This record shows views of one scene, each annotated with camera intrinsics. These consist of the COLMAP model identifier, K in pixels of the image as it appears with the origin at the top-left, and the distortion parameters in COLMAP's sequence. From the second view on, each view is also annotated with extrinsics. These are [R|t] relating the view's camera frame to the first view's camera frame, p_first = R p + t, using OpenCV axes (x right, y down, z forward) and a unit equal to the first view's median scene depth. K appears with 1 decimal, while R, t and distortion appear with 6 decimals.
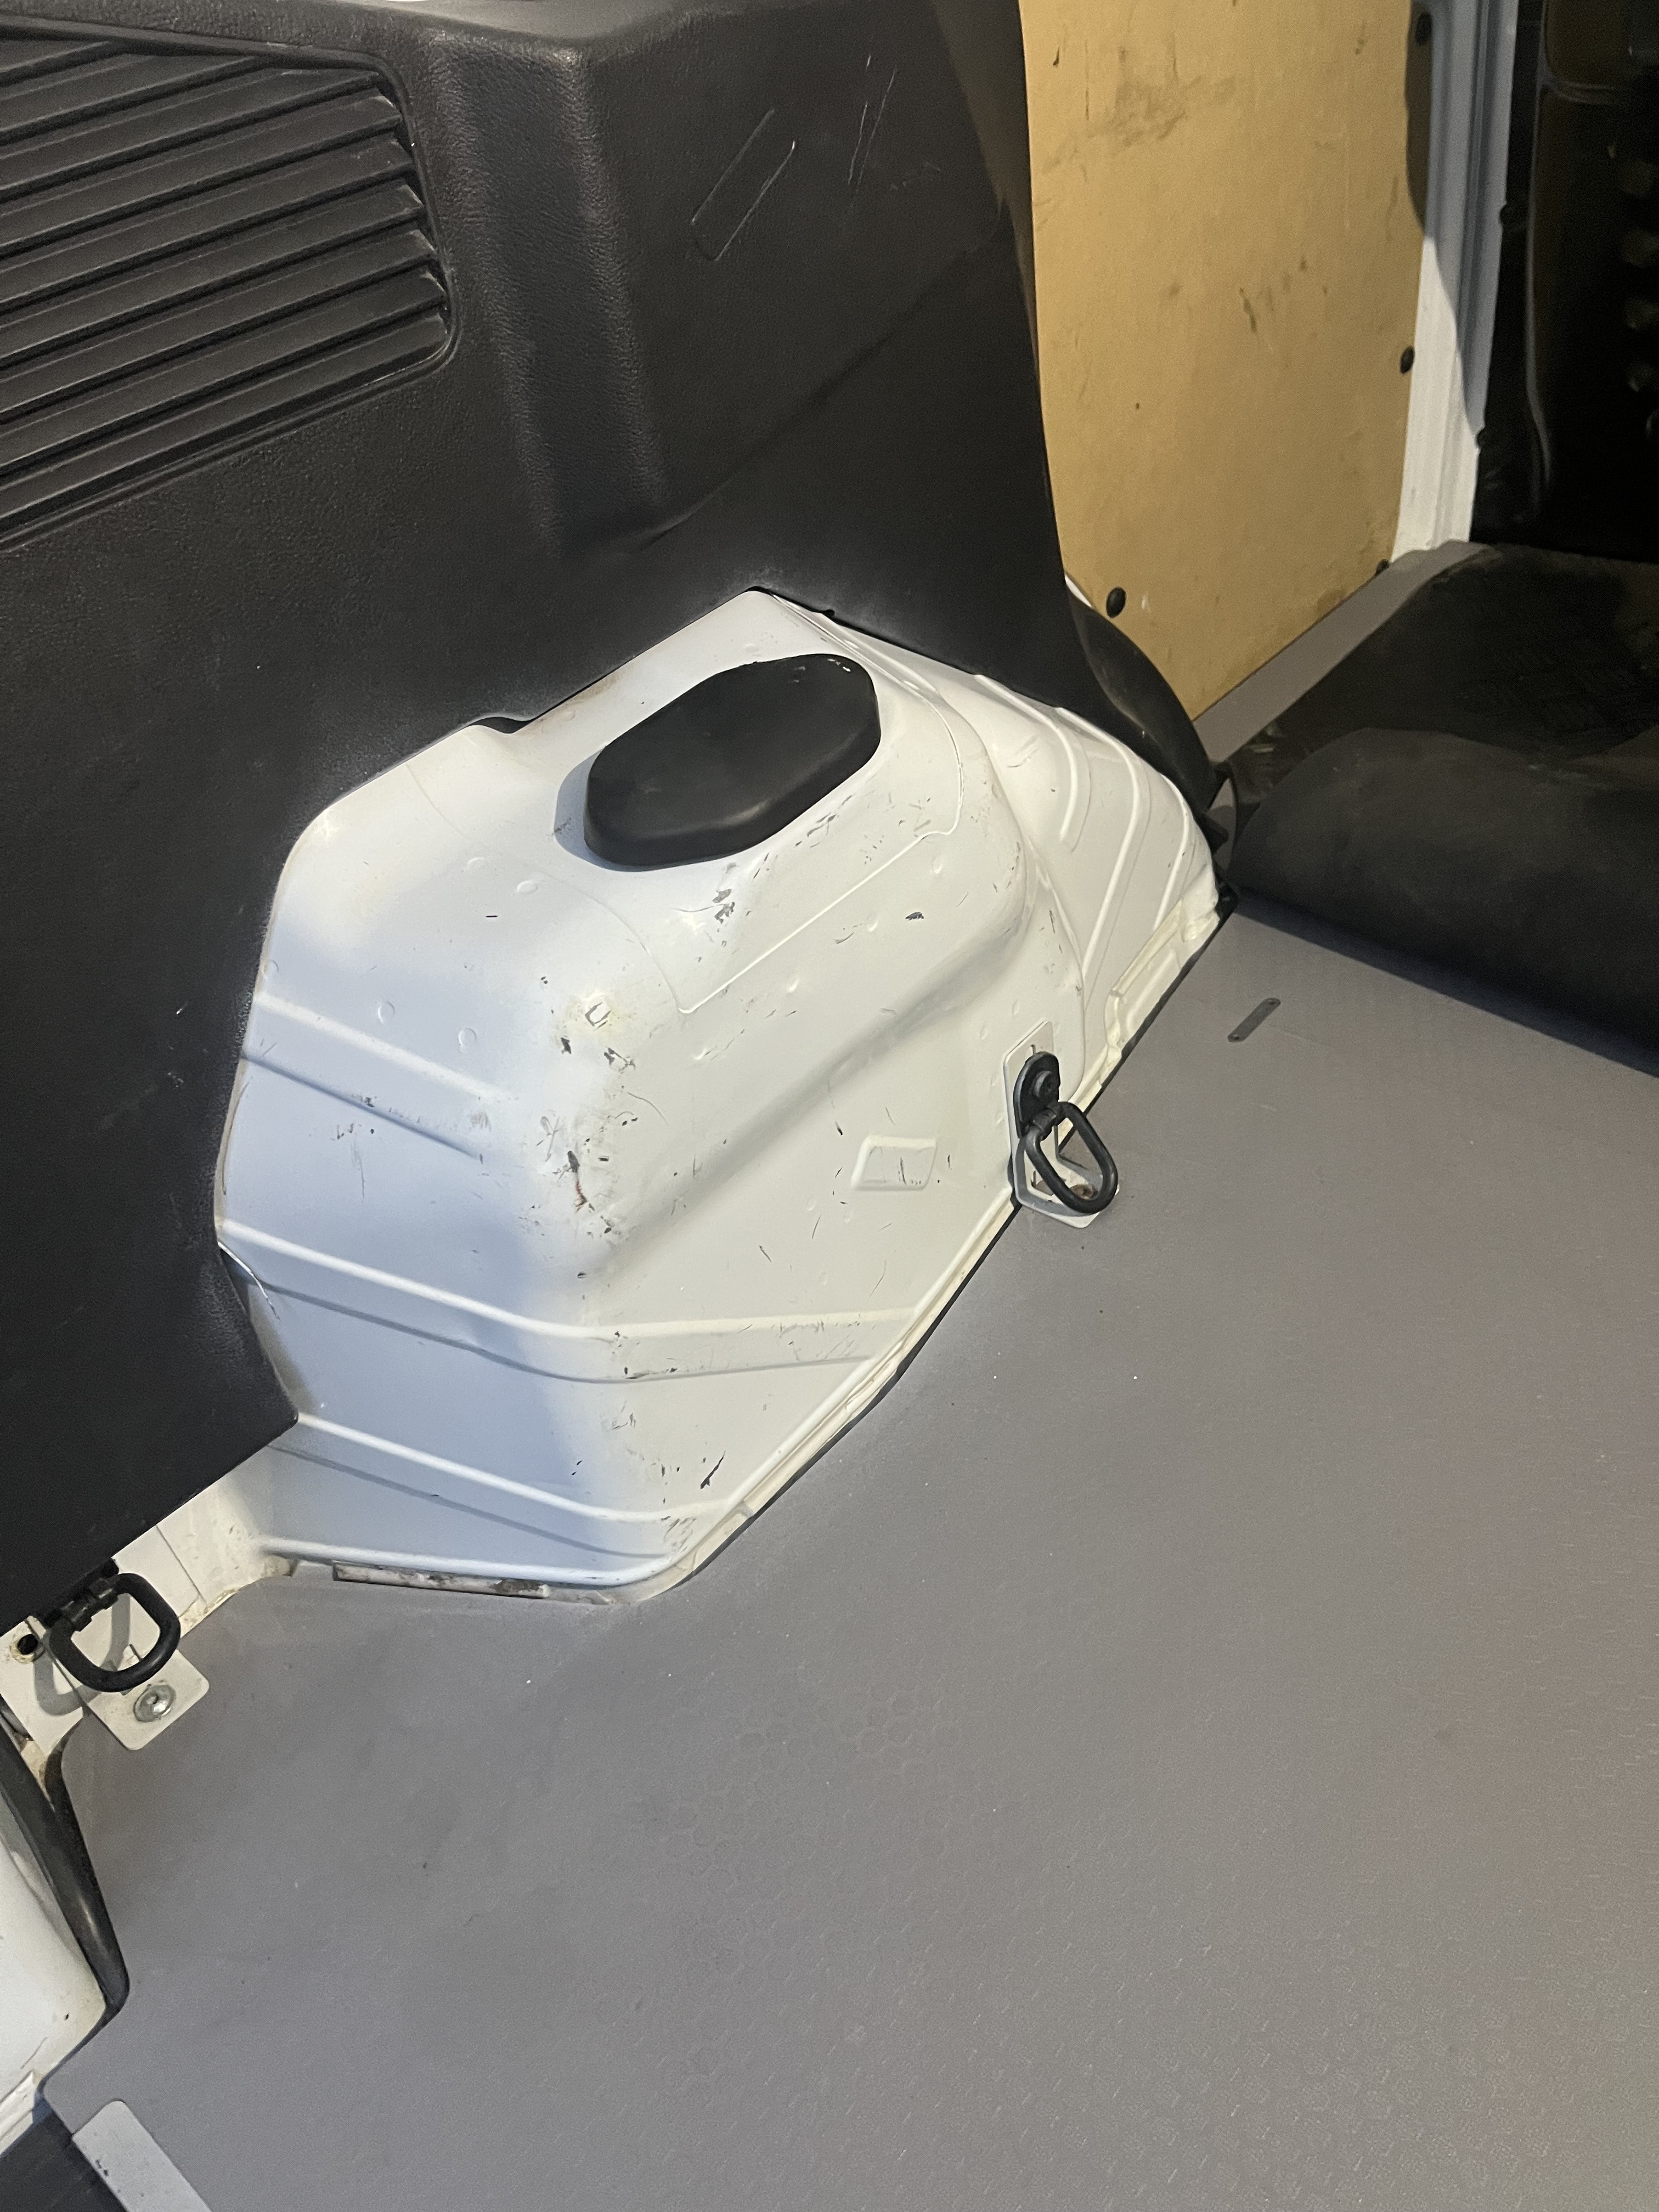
lens RADIAL K [[1702.6, 0, 839.5], [0, 1702.6, 1141.3], [0, 0, 1]] dist [0.064853, -0.097304]
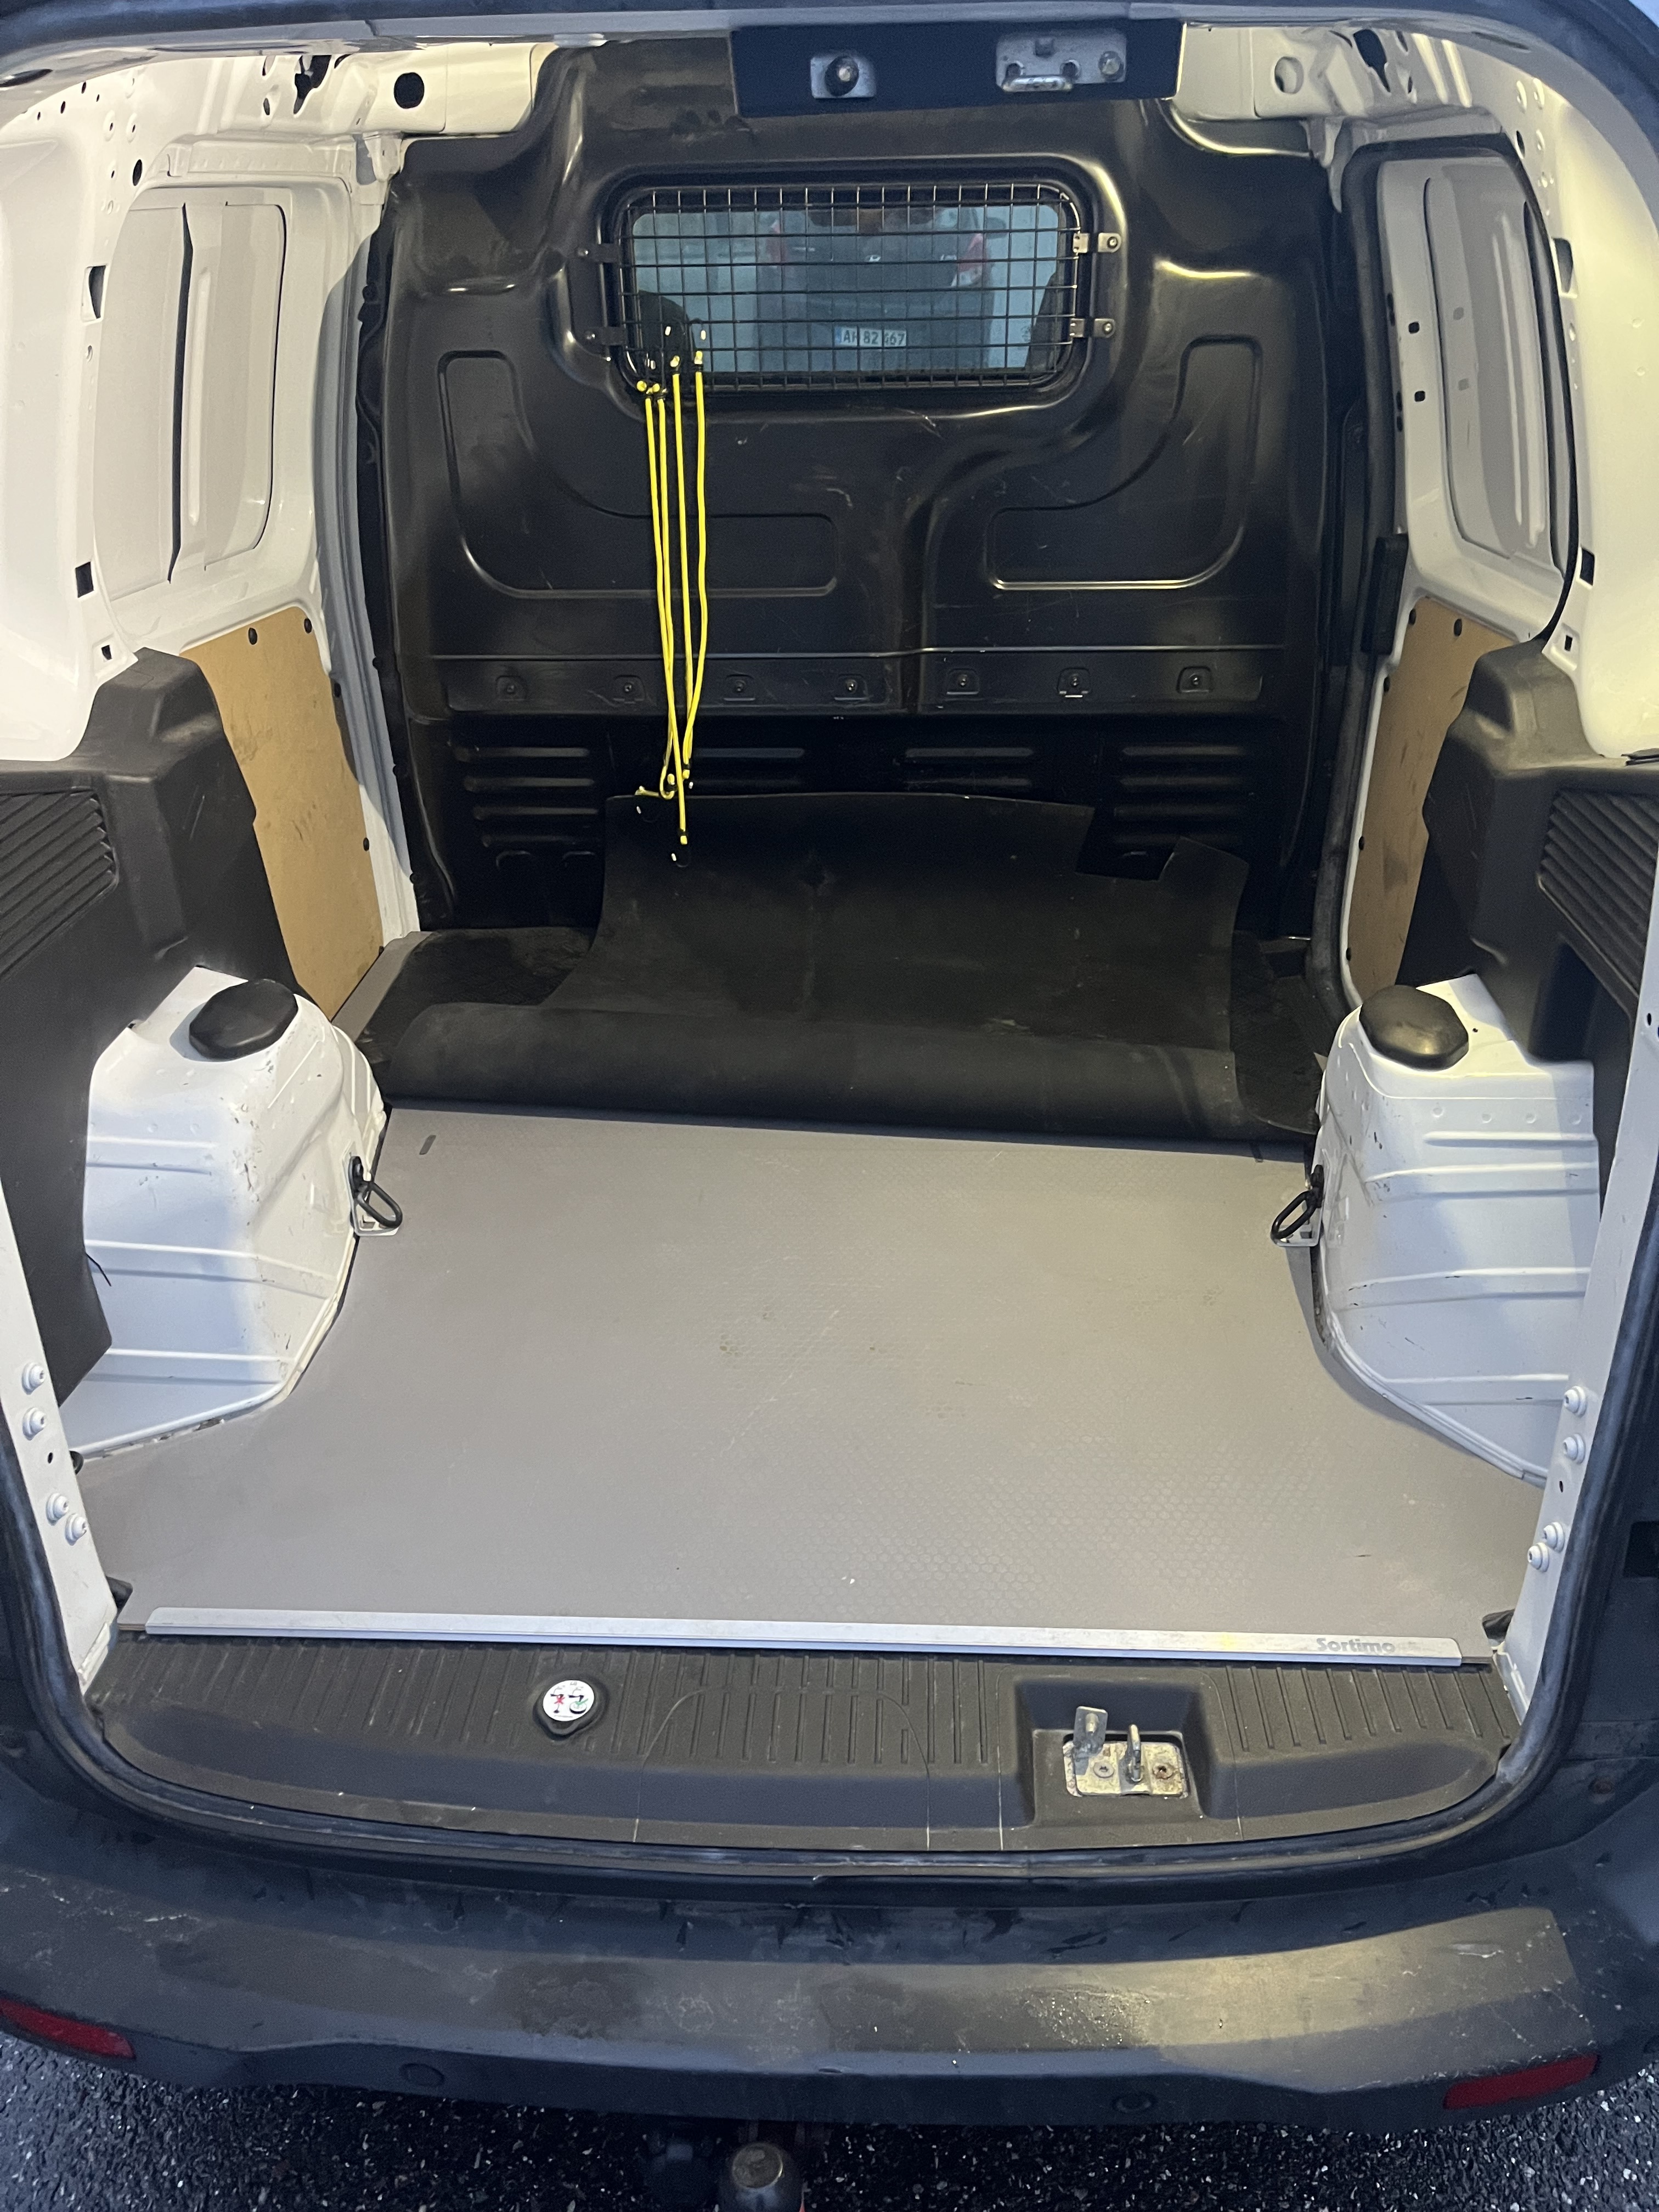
lens RADIAL K [[1702.6, 0, 829.9], [0, 1702.6, 1116.5], [0, 0, 1]] dist [0.064853, -0.097304]
pose [[0.792798, -0.196672, 0.576881, -0.707577], [0.338460, 0.929213, -0.148351, 0.469530], [-0.506869, 0.312863, 0.803244, -1.153945]]
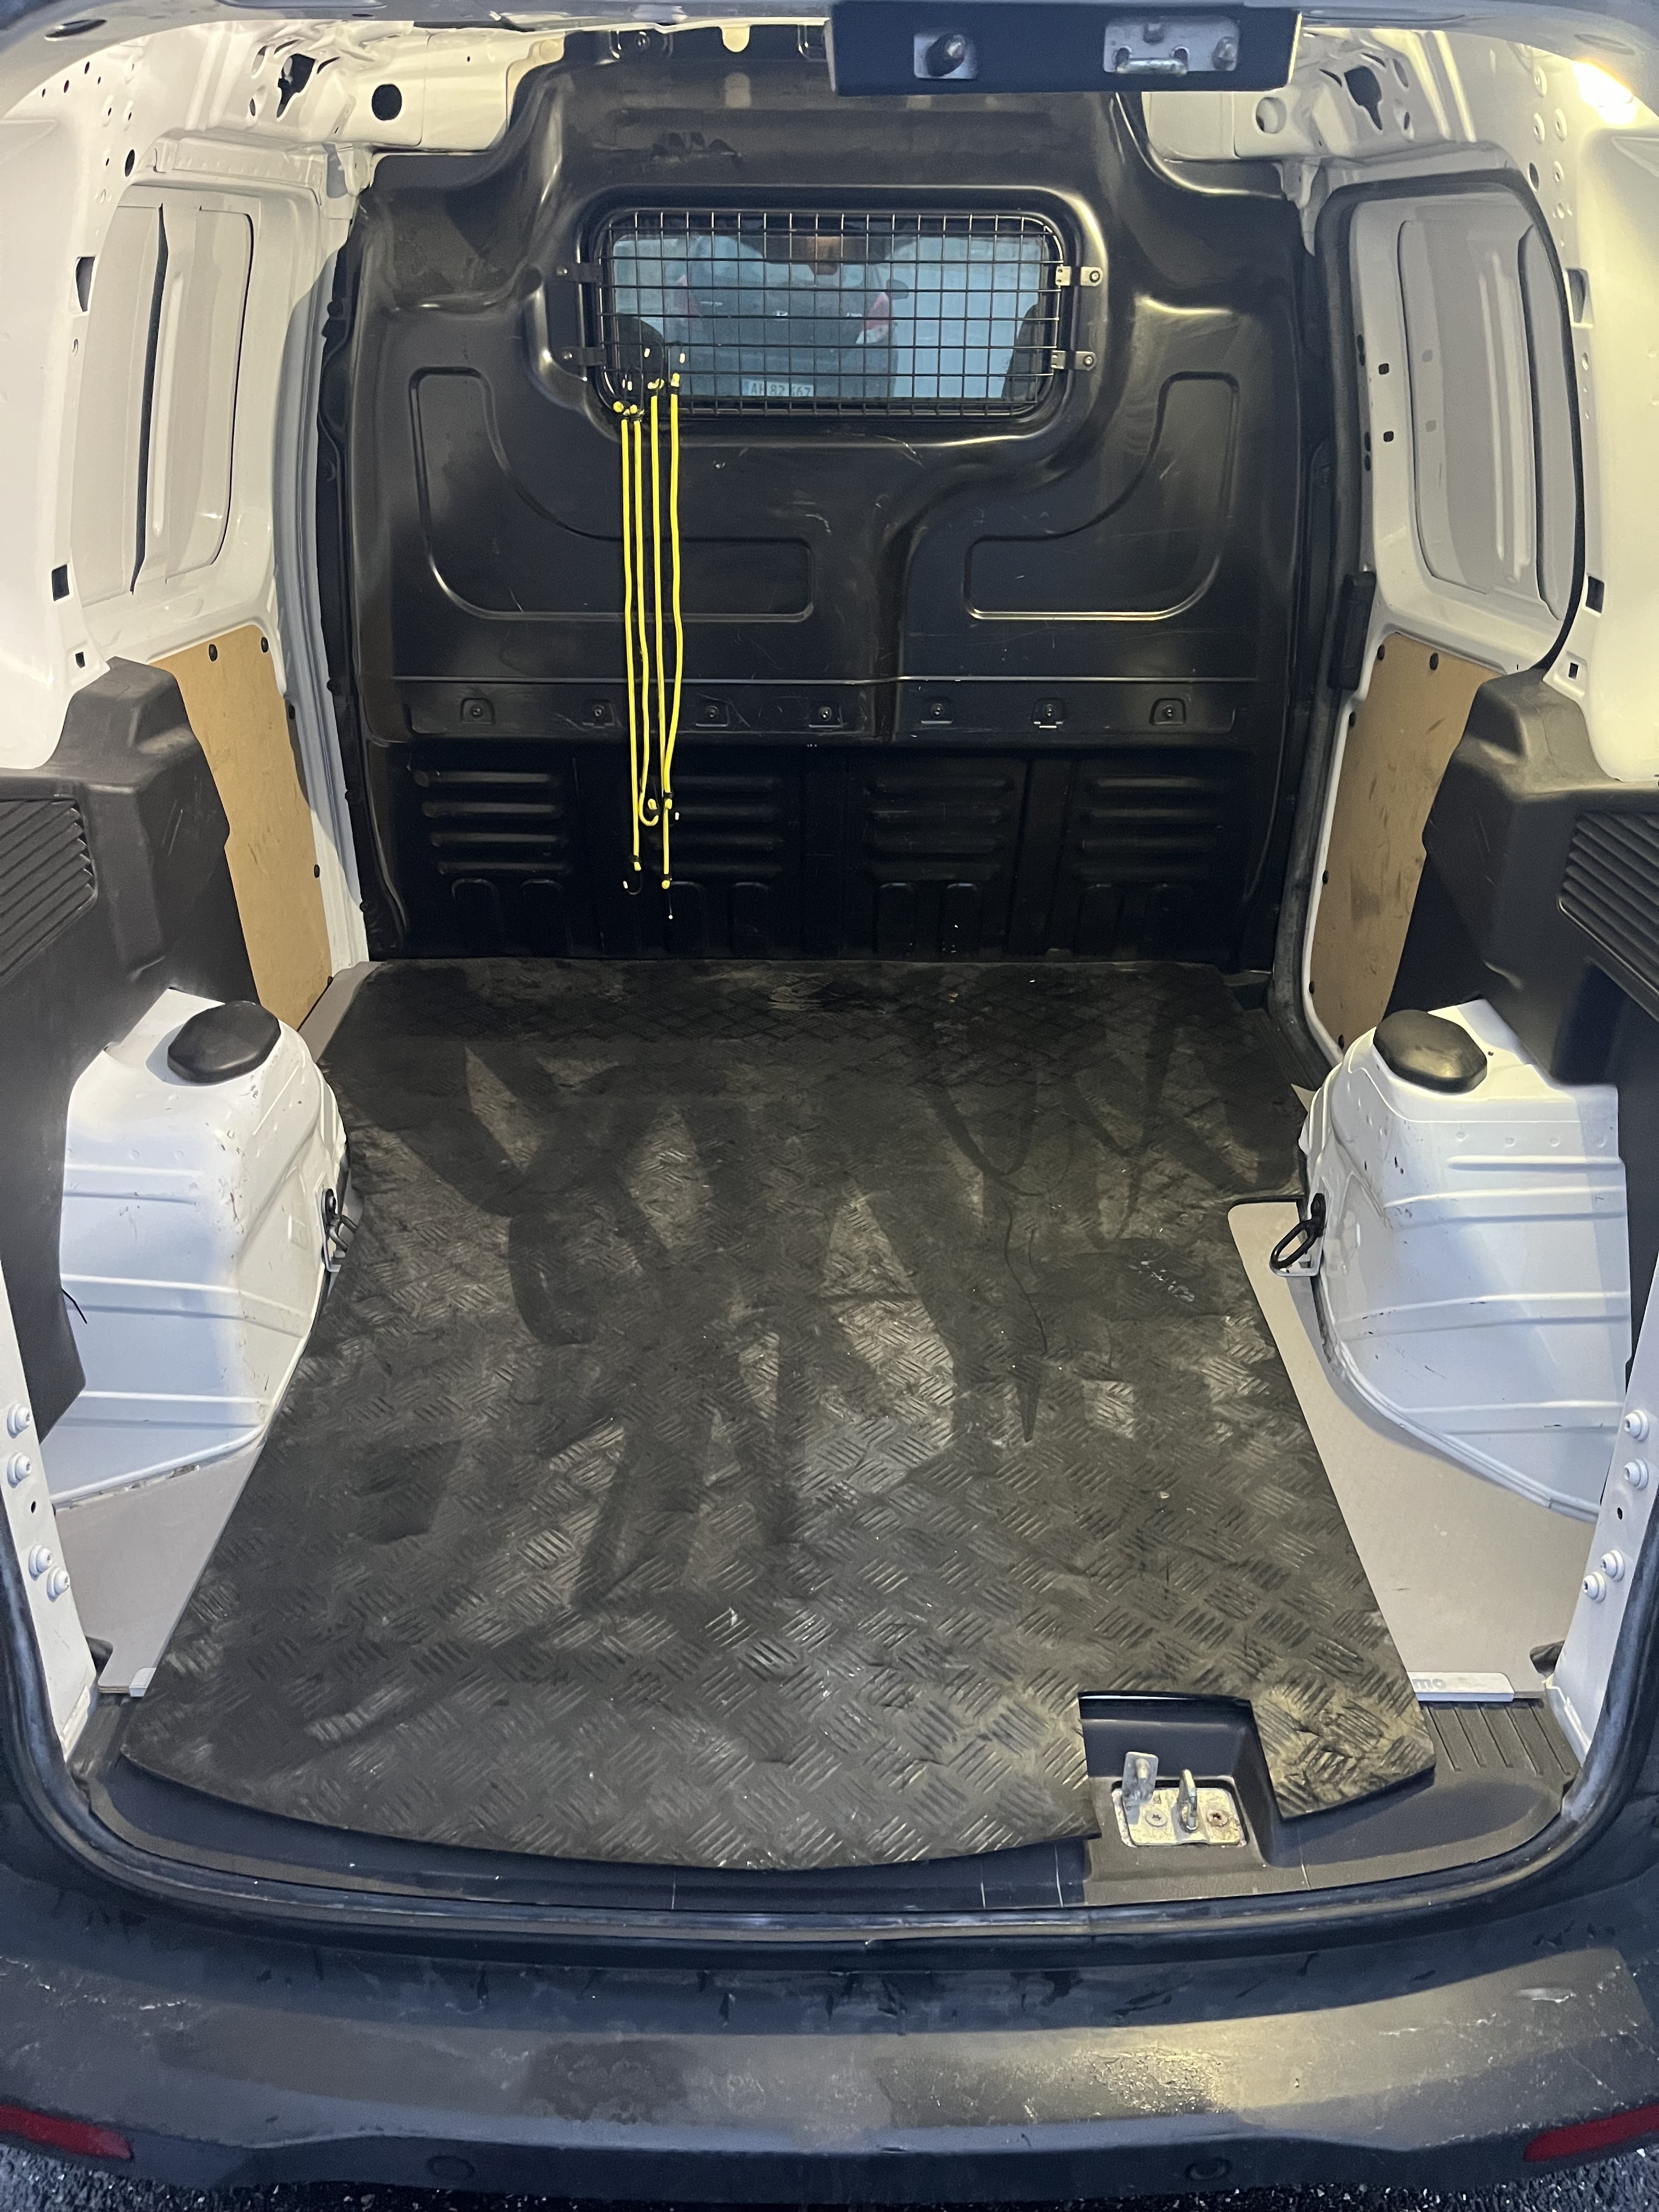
lens RADIAL K [[1702.6, 0, 824.2], [0, 1702.6, 1103.4], [0, 0, 1]] dist [0.064853, -0.097304]
pose [[0.756321, -0.176884, 0.629833, -0.784163], [0.349276, 0.923235, -0.160136, 0.434972], [-0.553159, 0.341100, 0.760044, -1.024794]]
